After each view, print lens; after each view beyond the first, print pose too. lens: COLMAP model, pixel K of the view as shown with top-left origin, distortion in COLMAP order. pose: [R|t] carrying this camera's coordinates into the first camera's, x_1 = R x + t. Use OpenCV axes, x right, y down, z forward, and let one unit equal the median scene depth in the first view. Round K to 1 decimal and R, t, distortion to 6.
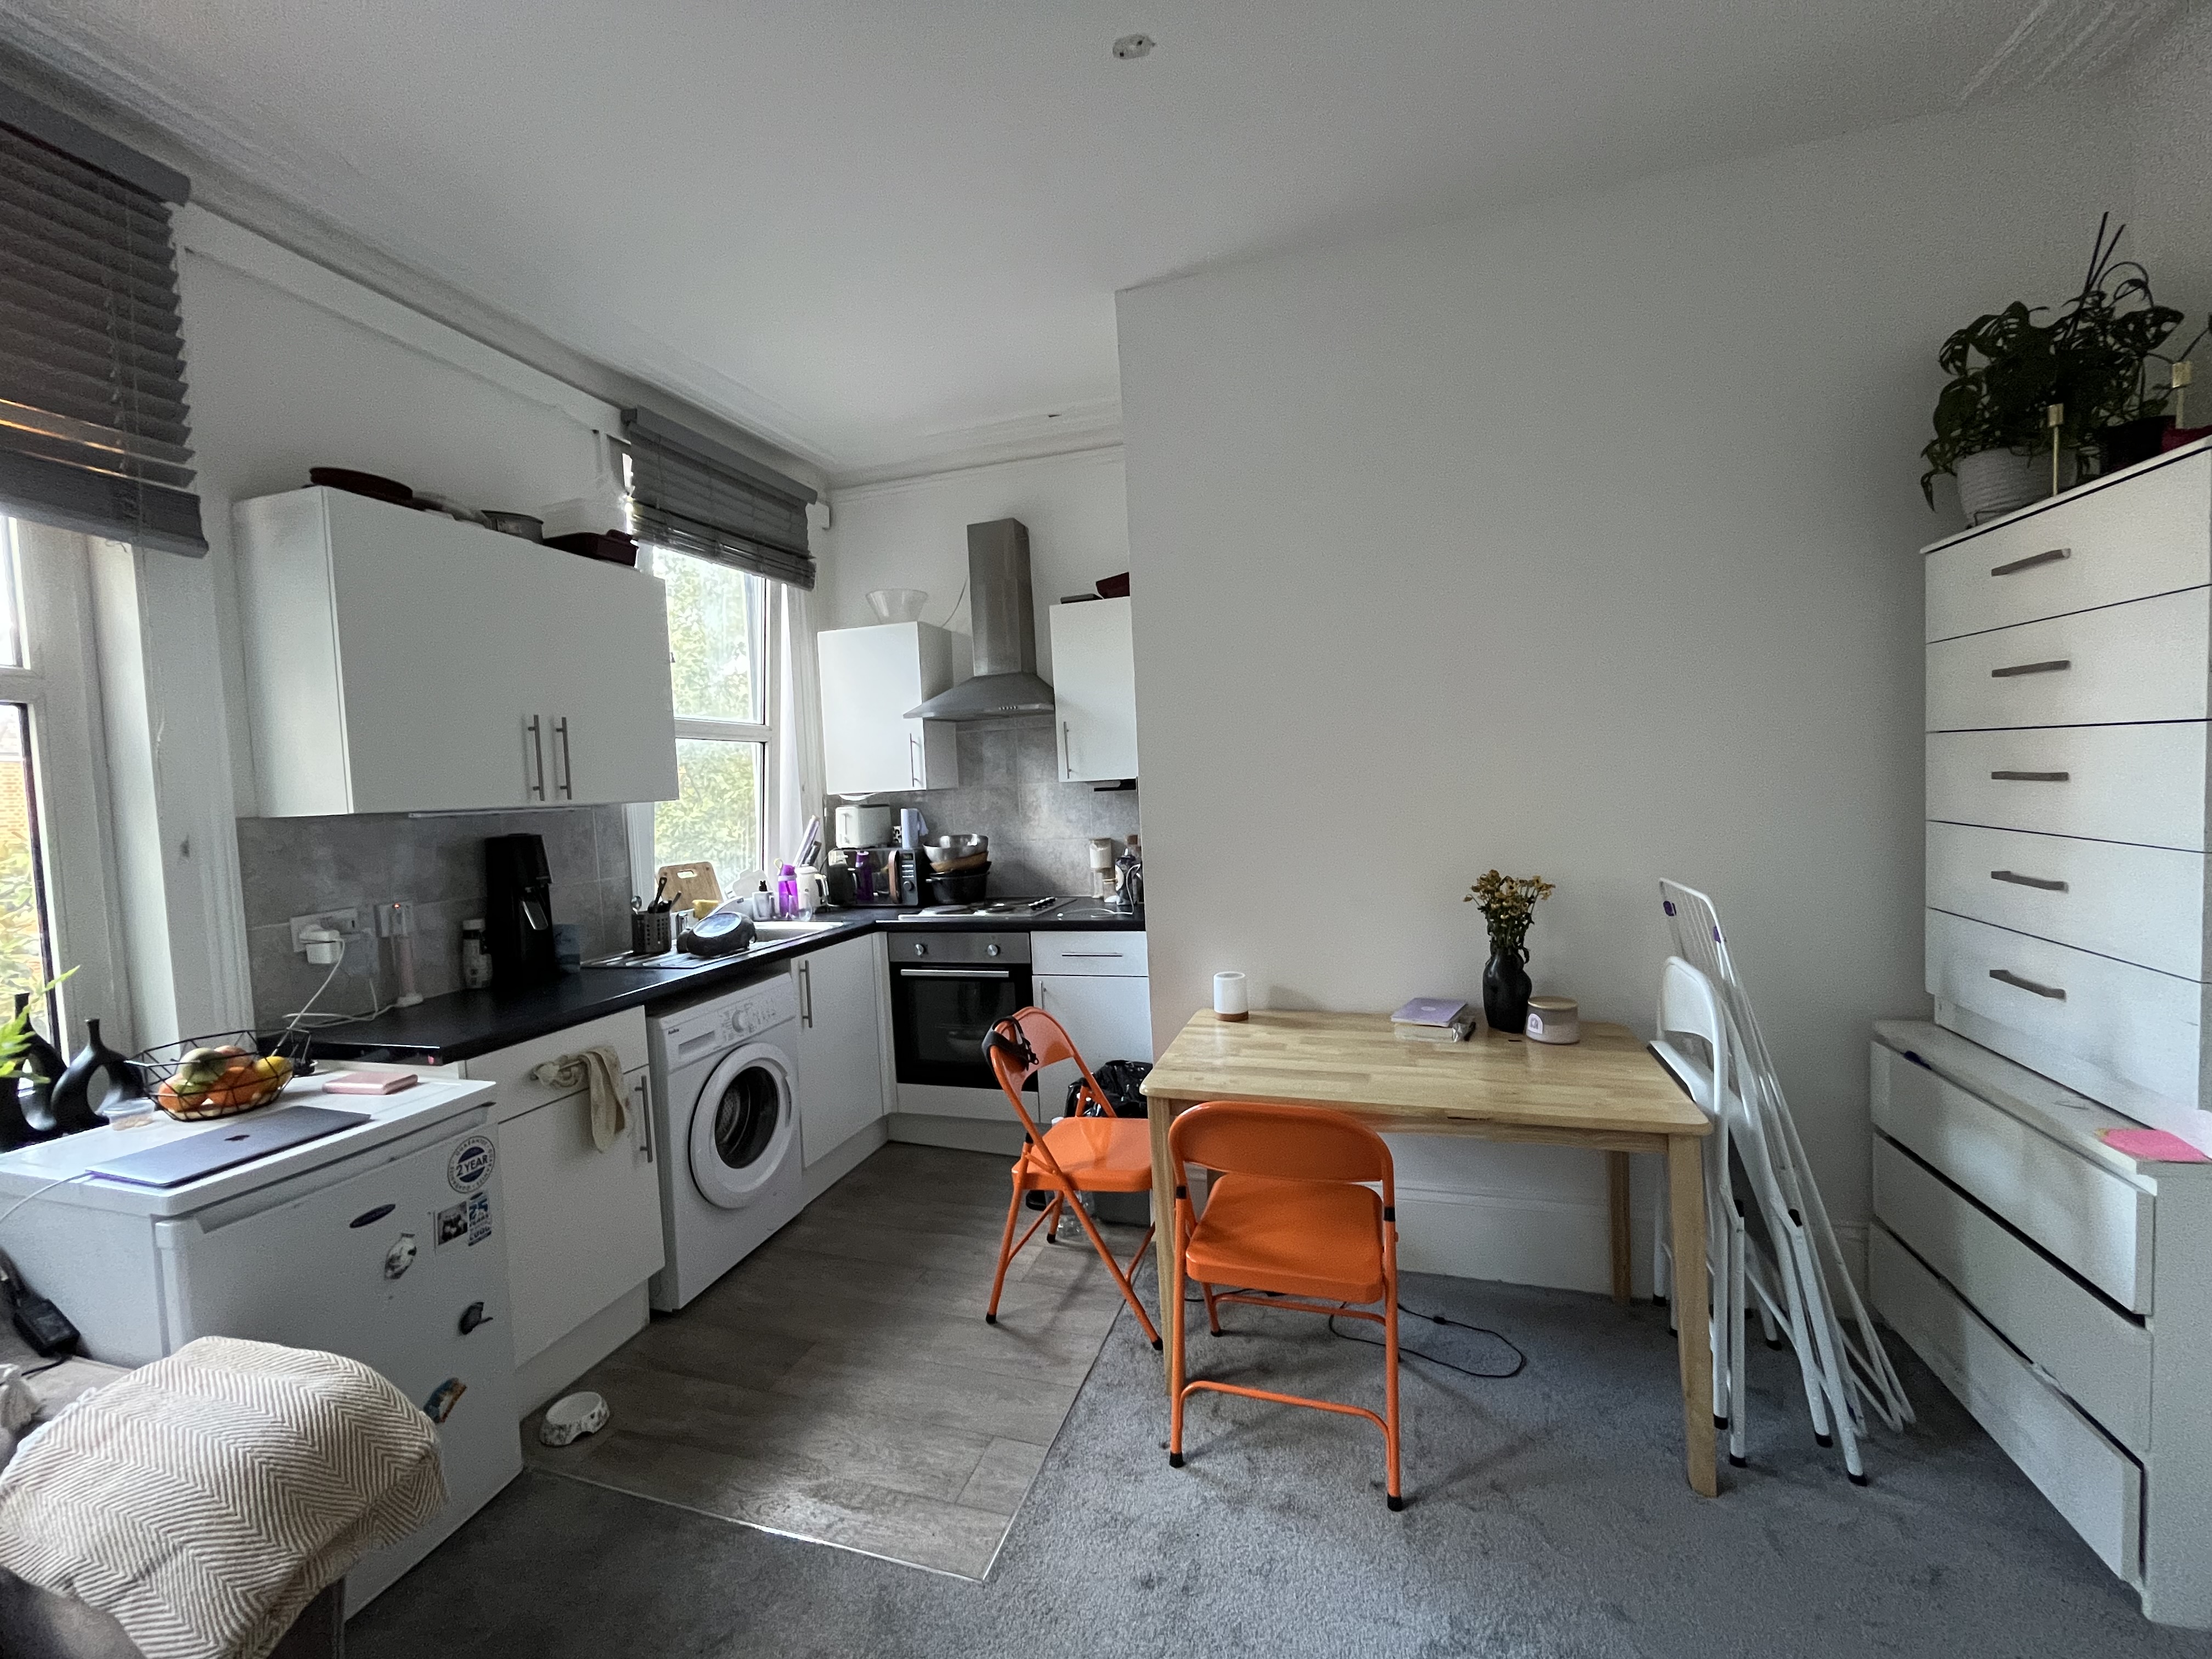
lens RADIAL K [[904.4, 0, 1097.2], [0, 904.4, 828.2], [0, 0, 1]] dist [-0.003325, -0.000047]
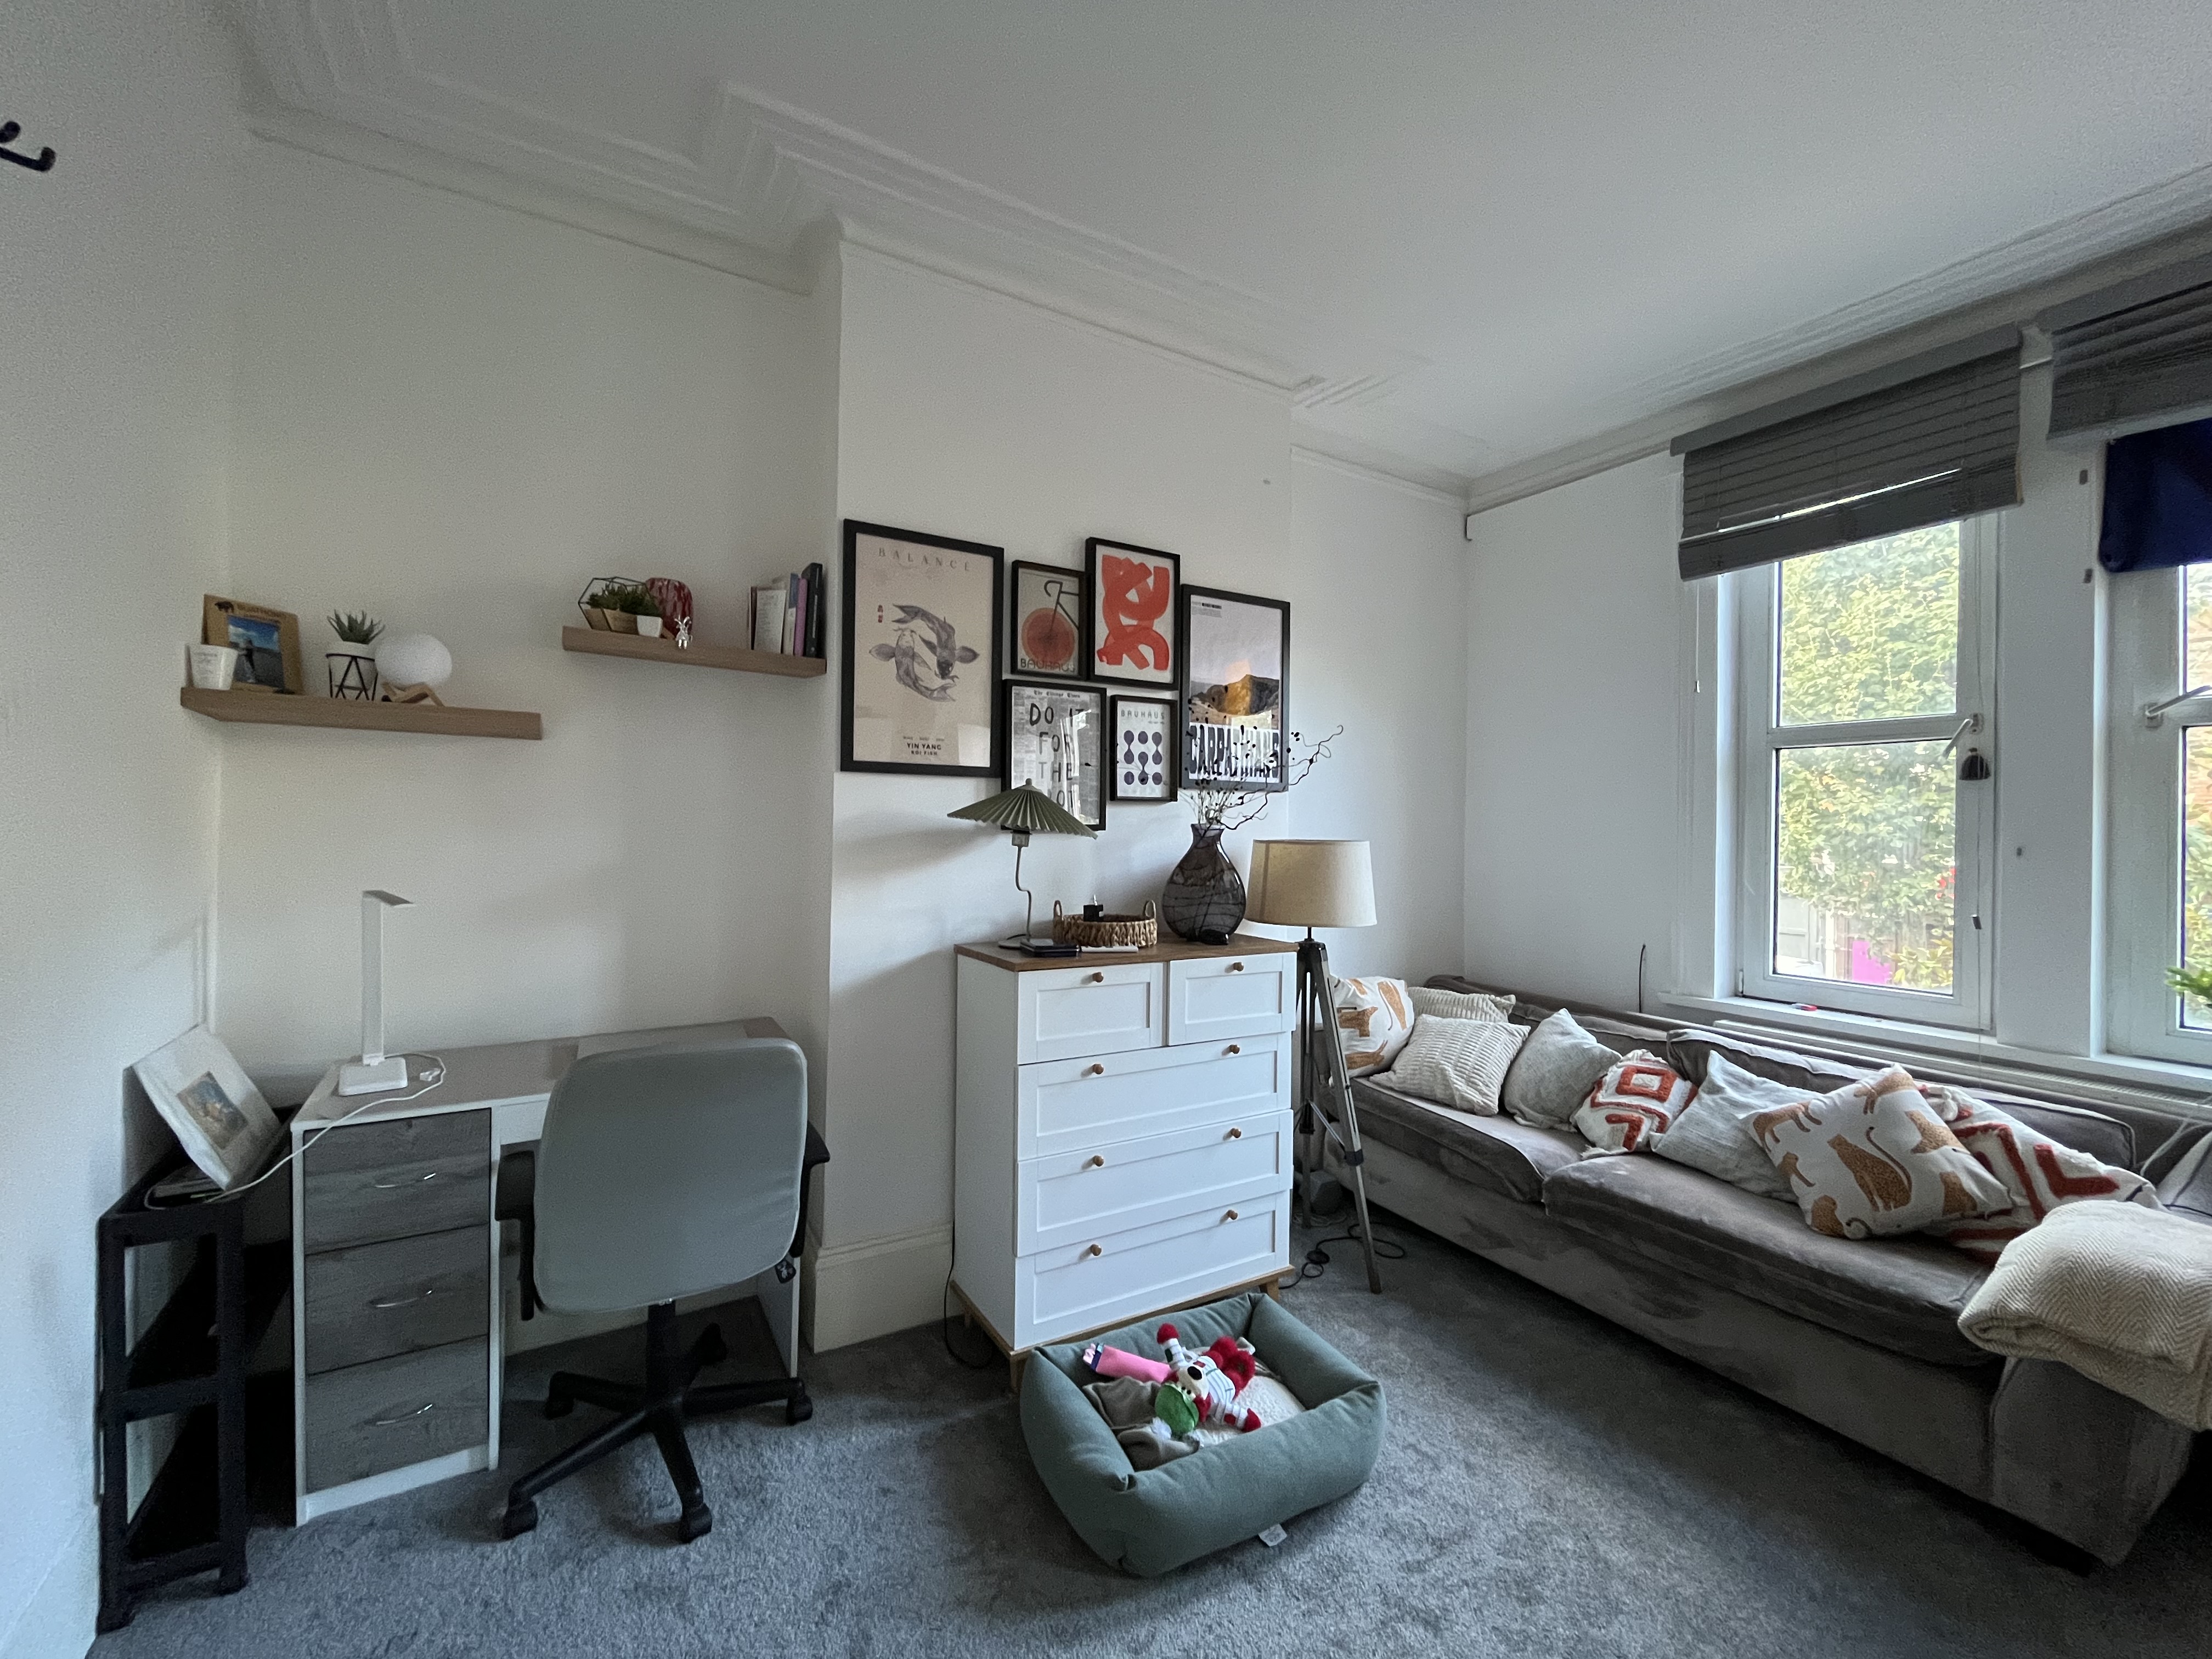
lens RADIAL K [[904.4, 0, 1097.2], [0, 904.4, 828.2], [0, 0, 1]] dist [-0.003325, -0.000047]
pose [[-0.671055, 0.038233, -0.740421, 0.490898], [-0.016348, 0.997664, 0.066332, -0.026484], [0.741227, 0.056617, -0.668862, 0.320480]]
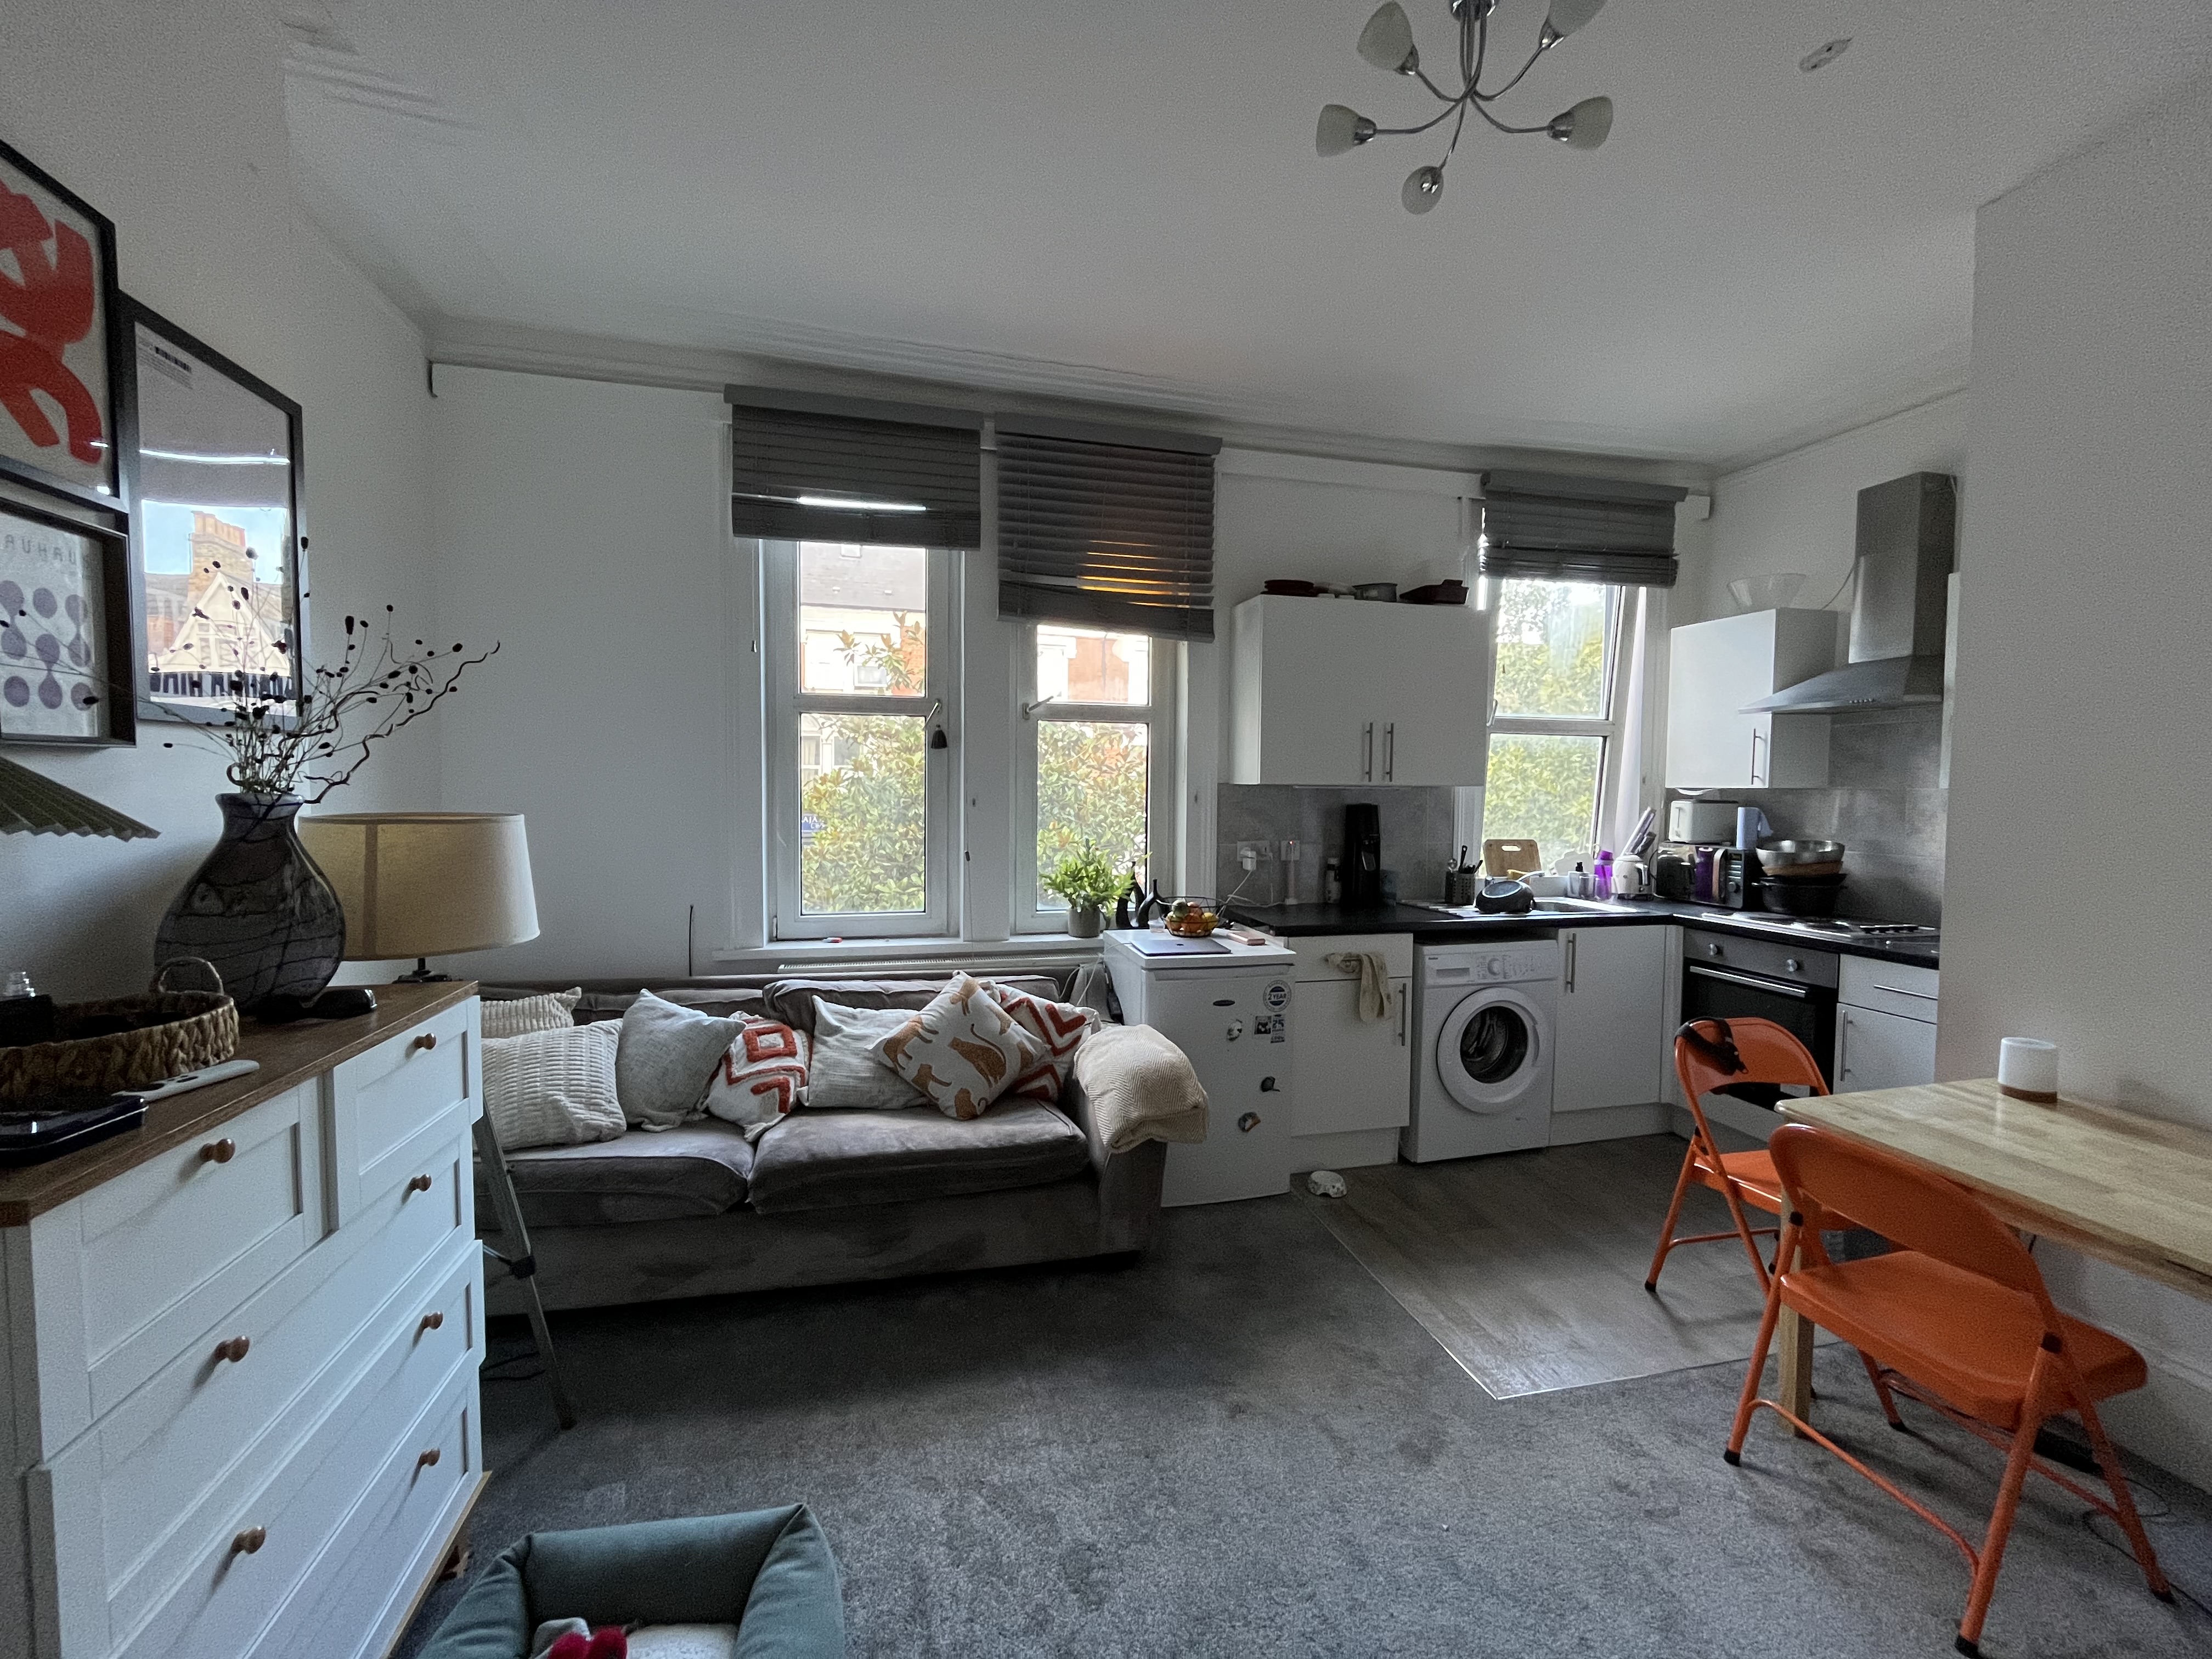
lens RADIAL K [[904.4, 0, 1097.2], [0, 904.4, 828.2], [0, 0, 1]] dist [-0.003325, -0.000047]
pose [[0.514162, 0.093109, -0.852624, 0.365974], [-0.072870, 0.995238, 0.064739, -0.016229], [0.854592, 0.028845, 0.518498, -0.115177]]
